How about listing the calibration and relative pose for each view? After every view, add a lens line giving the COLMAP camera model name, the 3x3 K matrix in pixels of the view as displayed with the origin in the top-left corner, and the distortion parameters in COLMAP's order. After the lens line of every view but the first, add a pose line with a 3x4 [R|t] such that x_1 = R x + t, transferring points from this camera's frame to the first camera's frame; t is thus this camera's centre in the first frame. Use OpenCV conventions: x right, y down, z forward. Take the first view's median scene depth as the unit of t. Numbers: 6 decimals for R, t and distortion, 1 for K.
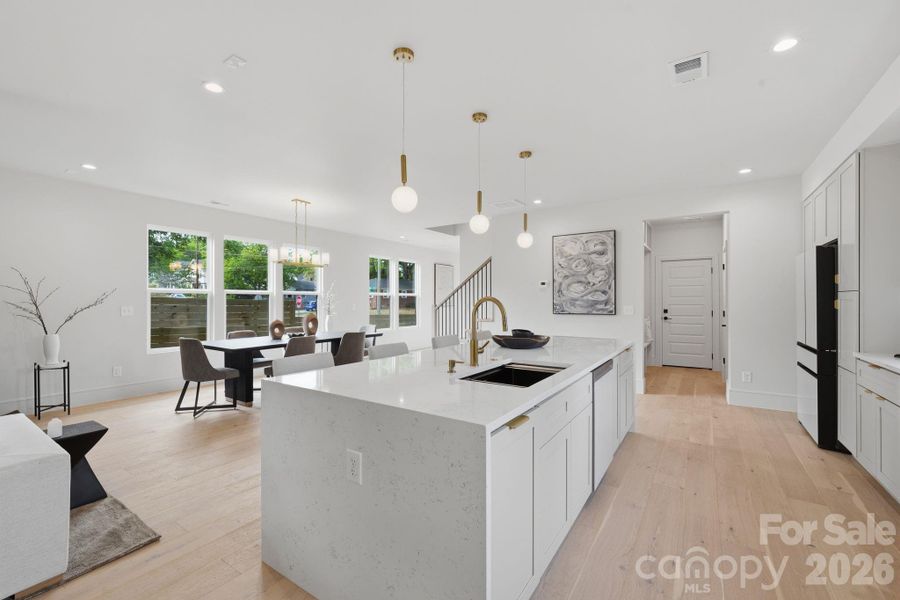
lens RADIAL K [[388.8, 0, 439.2], [0, 388.8, 300.1], [0, 0, 1]] dist [-0.001437, 0.000207]
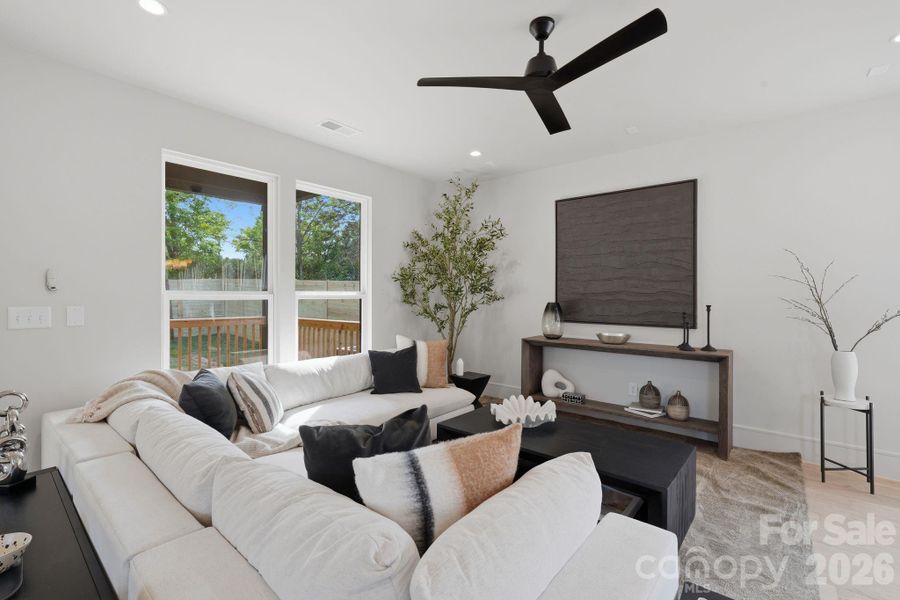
lens RADIAL K [[396.1, 0, 445.9], [0, 396.1, 296.1], [0, 0, 1]] dist [-0.012061, 0.006375]
pose [[-0.108990, 0.006564, -0.994021, -0.229204], [-0.000385, 0.999978, 0.006645, -0.002888], [0.994043, 0.001107, -0.108985, 0.326928]]
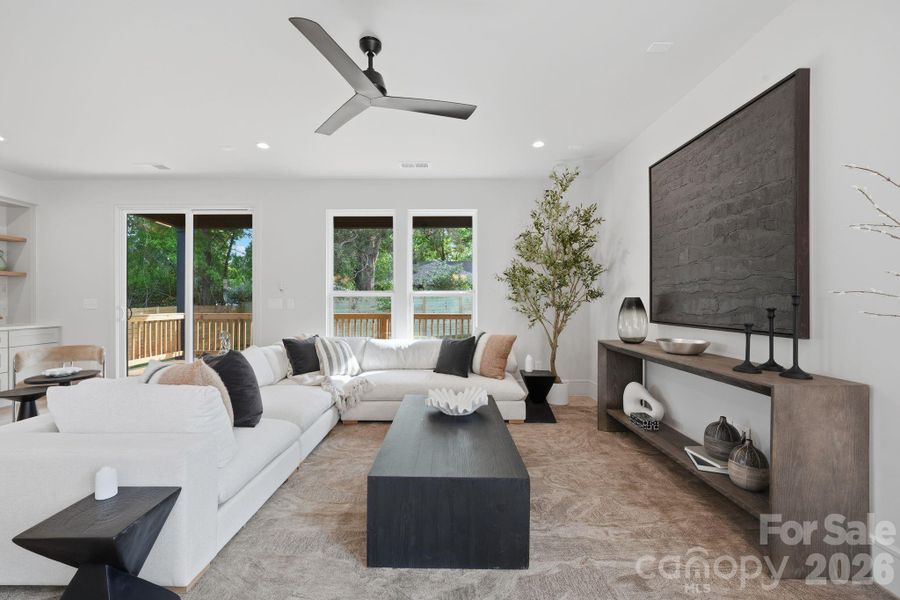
lens RADIAL K [[365.4, 0, 448.8], [0, 365.4, 302.6], [0, 0, 1]] dist [-0.010053, 0.001788]
pose [[-0.829323, 0.001771, -0.558767, -0.453008], [0.002527, 0.999997, -0.000581, 0.020565], [0.558764, -0.001894, -0.829325, 0.729356]]
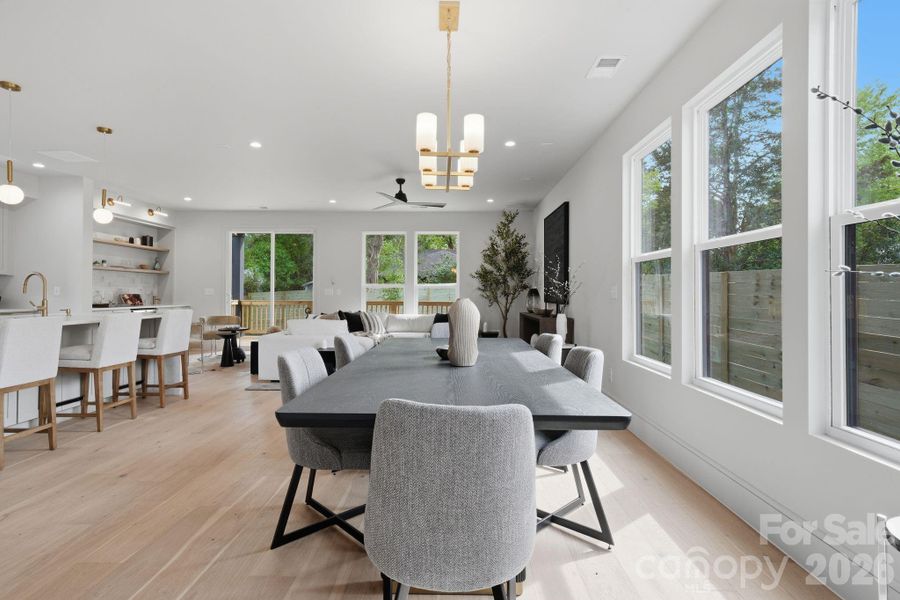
lens RADIAL K [[445.1, 0, 449.6], [0, 445.1, 291.1], [0, 0, 1]] dist [0.001555, 0.002984]
pose [[-0.842908, -0.006584, -0.538018, -0.119345], [-0.001528, 0.999950, -0.009842, 0.032058], [0.538056, -0.007473, -0.842876, 1.343049]]
